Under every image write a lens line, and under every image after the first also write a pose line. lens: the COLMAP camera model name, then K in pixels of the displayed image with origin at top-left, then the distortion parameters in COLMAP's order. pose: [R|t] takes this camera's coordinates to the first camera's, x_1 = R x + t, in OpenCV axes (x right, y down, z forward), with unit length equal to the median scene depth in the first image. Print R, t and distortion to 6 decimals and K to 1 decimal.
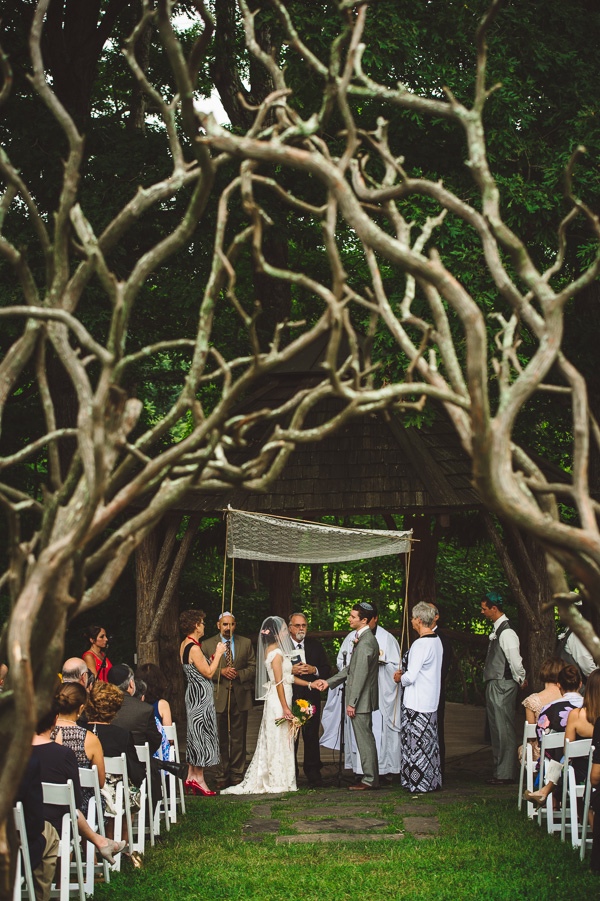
lens RADIAL K [[1819.0, 0, 300.0], [0, 1819.0, 450.5], [0, 0, 1]] dist [-0.047279, -0.258720]
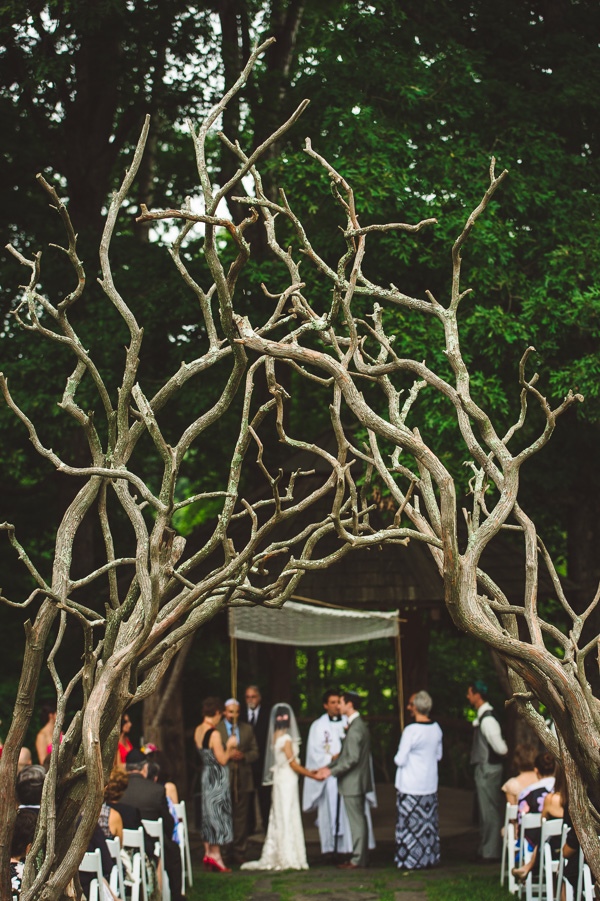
lens RADIAL K [[1819.0, 0, 300.0], [0, 1819.0, 450.5], [0, 0, 1]] dist [-0.047279, -0.258720]
pose [[0.999954, 0.009468, 0.001824, -0.009883], [-0.009374, 0.998903, -0.045876, -0.029065], [-0.002256, 0.045857, 0.998945, -0.253531]]
